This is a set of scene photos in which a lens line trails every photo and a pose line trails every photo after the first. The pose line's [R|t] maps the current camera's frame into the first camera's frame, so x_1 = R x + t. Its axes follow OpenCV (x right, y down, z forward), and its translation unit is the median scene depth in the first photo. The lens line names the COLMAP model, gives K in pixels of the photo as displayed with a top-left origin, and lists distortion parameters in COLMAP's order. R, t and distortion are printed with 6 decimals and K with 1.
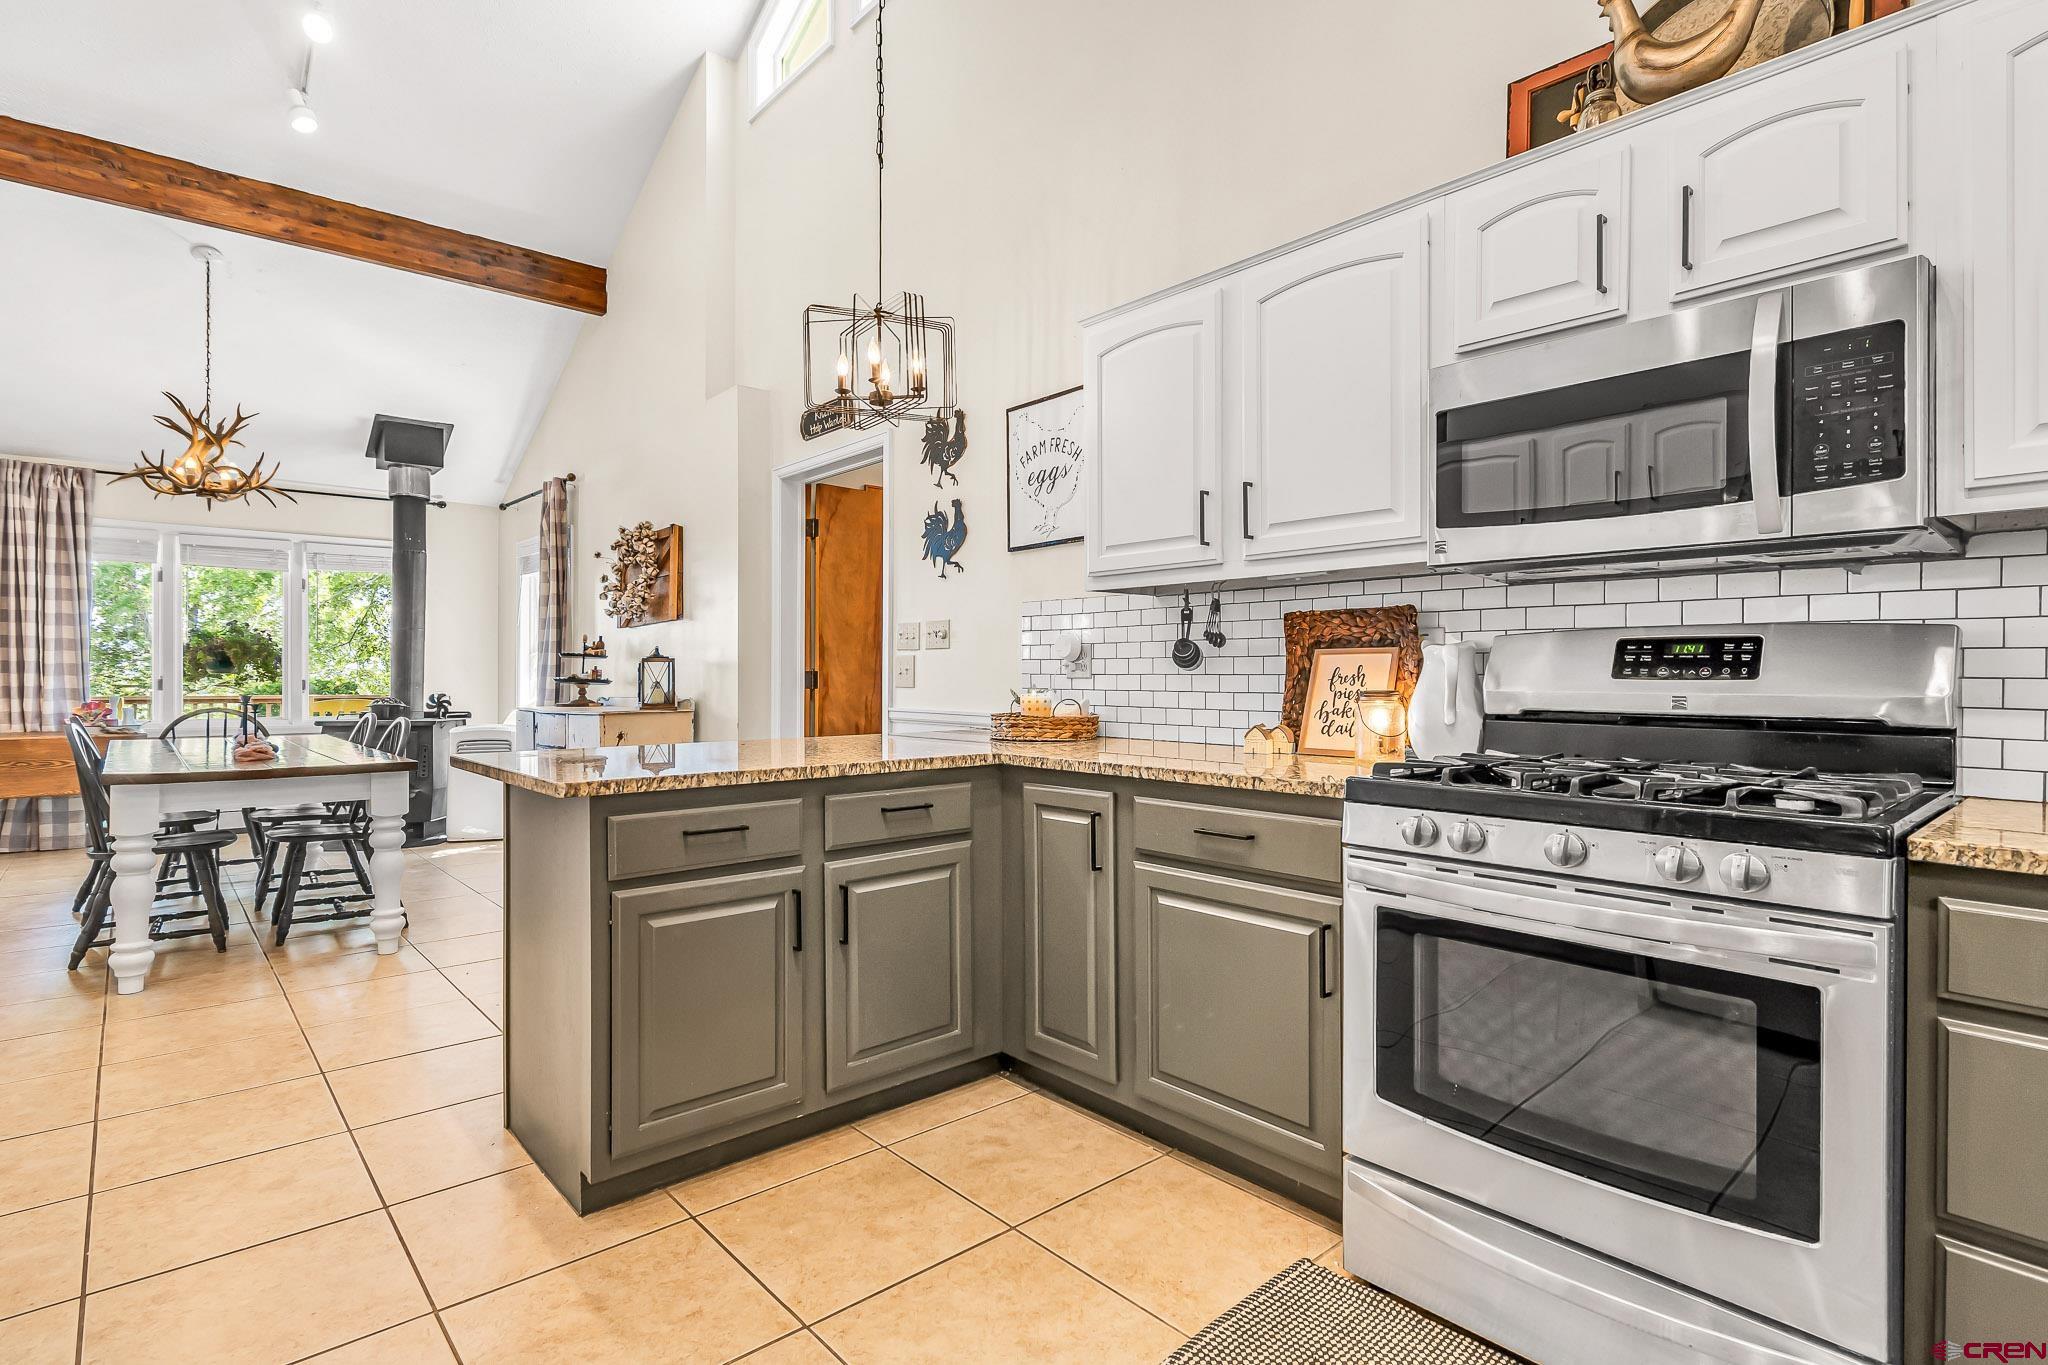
lens RADIAL K [[1030.3, 0, 1032.0], [0, 1030.3, 684.8], [0, 0, 1]] dist [0.013824, -0.004893]
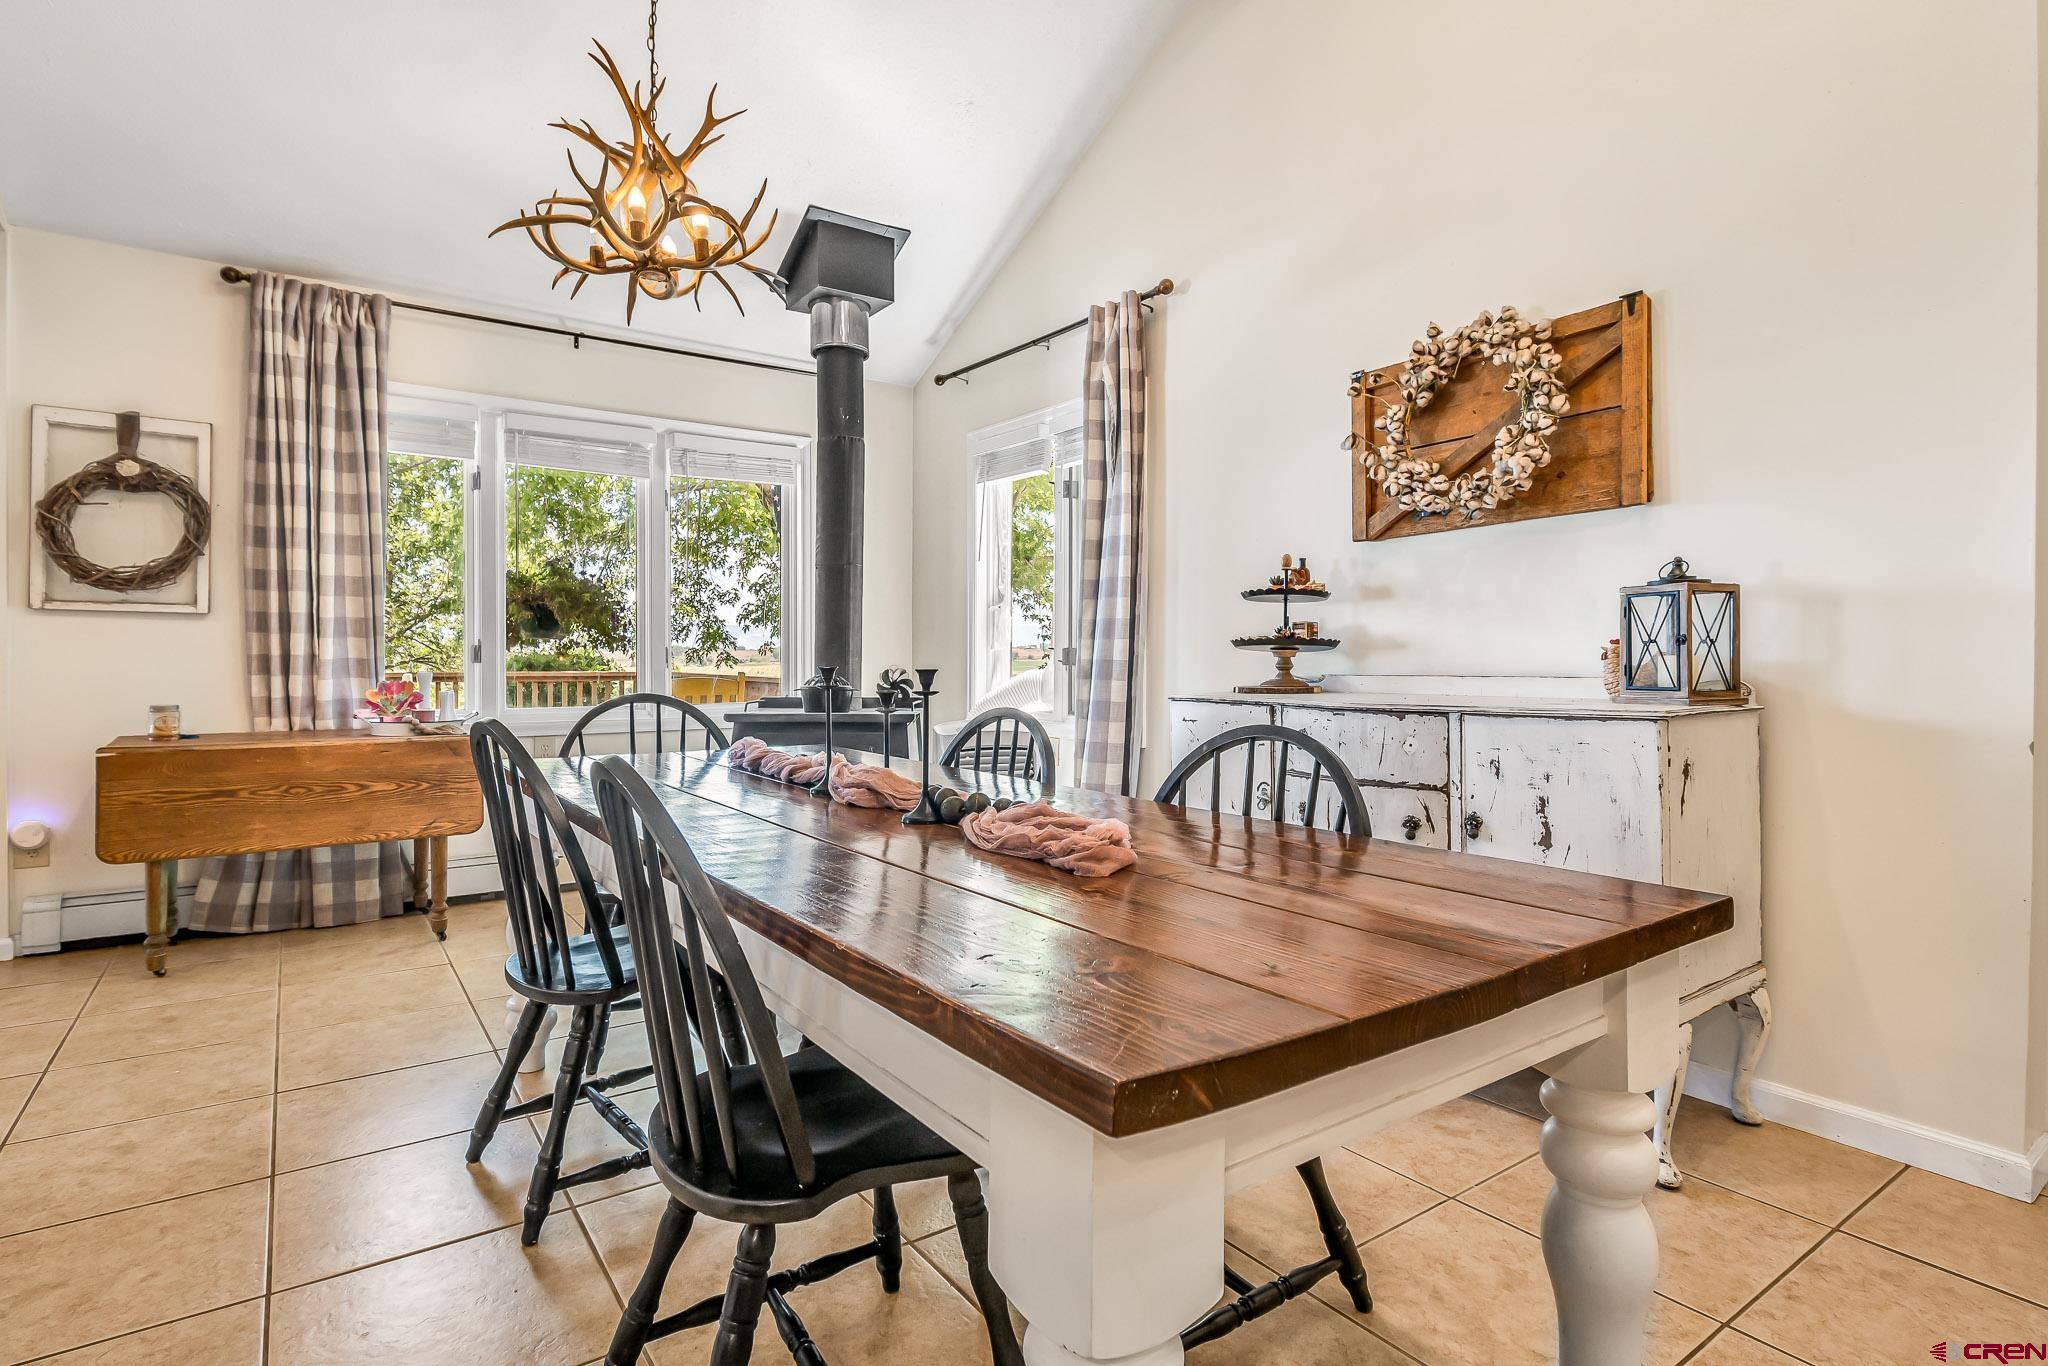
lens RADIAL K [[1030.3, 0, 1015.2], [0, 1030.3, 668.5], [0, 0, 1]] dist [0.013824, -0.004893]
pose [[0.994831, 0.000891, -0.101542, -0.492582], [-0.000376, 0.999987, 0.005094, 0.006051], [0.101545, -0.005030, 0.994818, 0.447203]]
